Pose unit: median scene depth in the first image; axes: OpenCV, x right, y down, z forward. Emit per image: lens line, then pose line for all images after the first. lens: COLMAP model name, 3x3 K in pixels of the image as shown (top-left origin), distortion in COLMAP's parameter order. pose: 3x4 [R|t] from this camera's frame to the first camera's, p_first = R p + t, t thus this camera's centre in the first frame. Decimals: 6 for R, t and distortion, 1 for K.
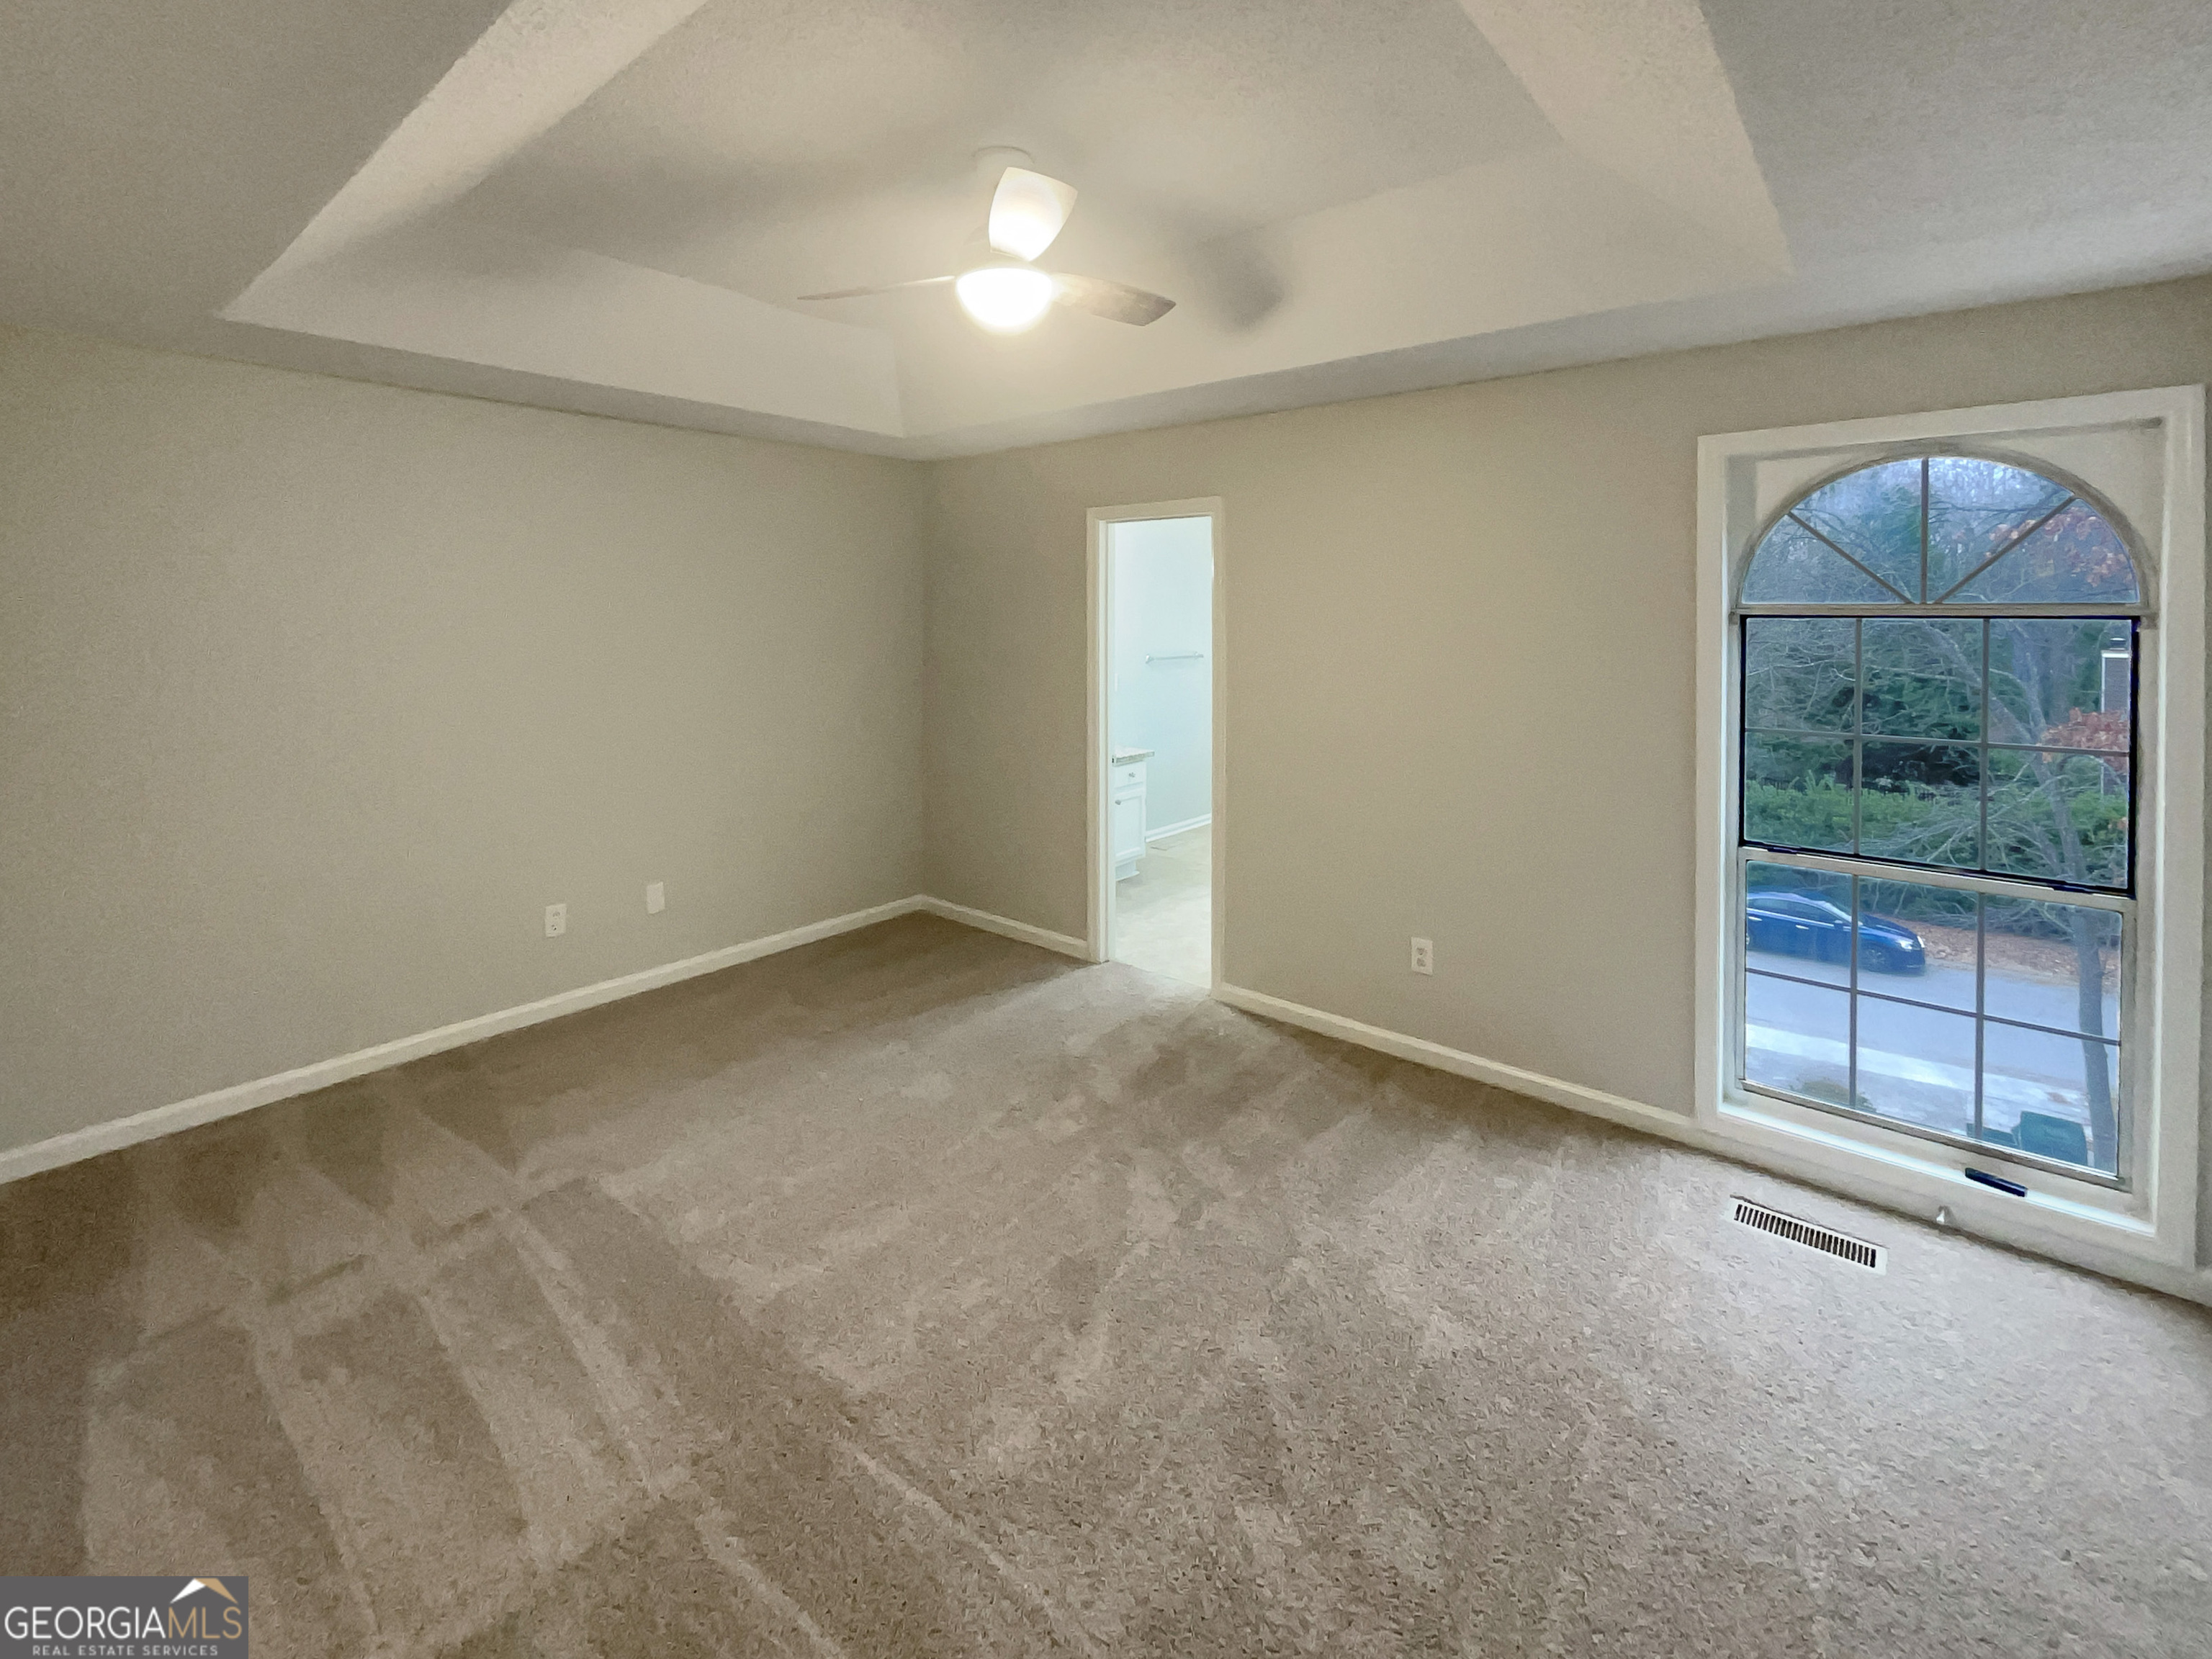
lens RADIAL K [[892.1, 0, 1058.0], [0, 892.1, 834.4], [0, 0, 1]] dist [-0.000607, 0.000032]
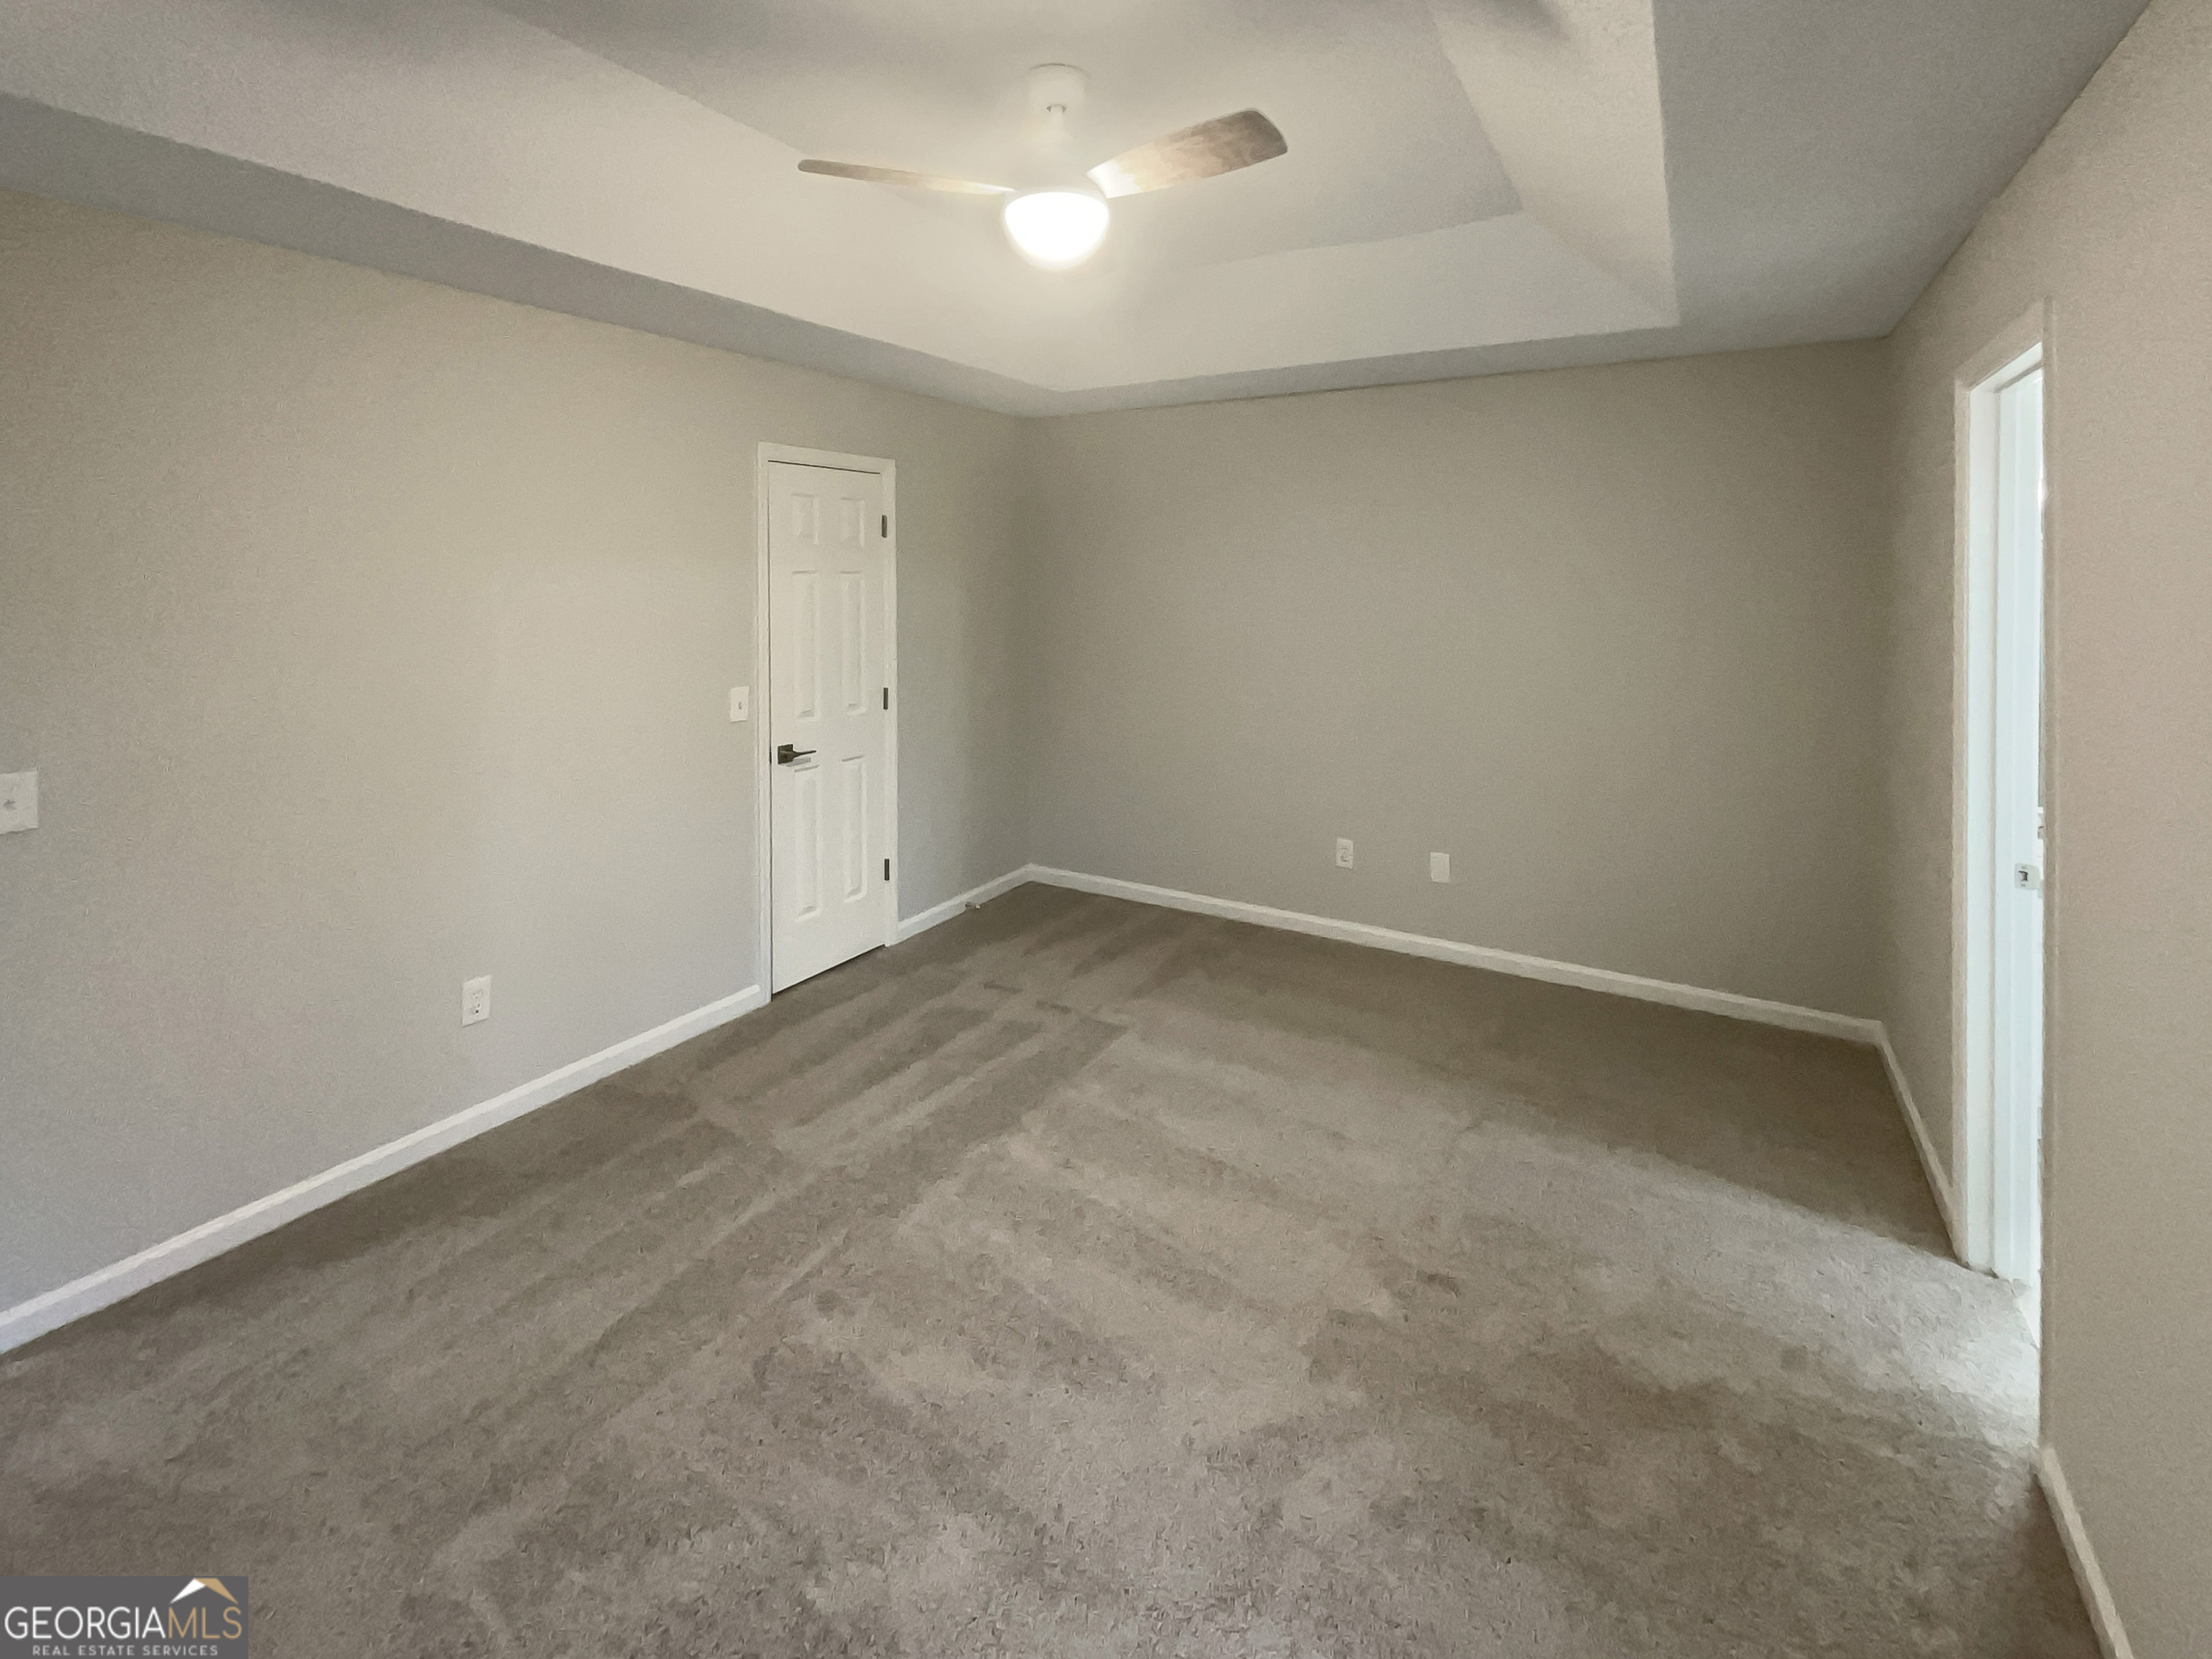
lens RADIAL K [[916.0, 0, 1106.0], [0, 916.0, 829.5], [0, 0, 1]] dist [-0.002128, 0.003899]
pose [[0.196046, 0.261089, -0.945198, 0.762243], [-0.220648, 0.950929, 0.216907, -0.195553], [0.955448, 0.166032, 0.244035, 0.777090]]
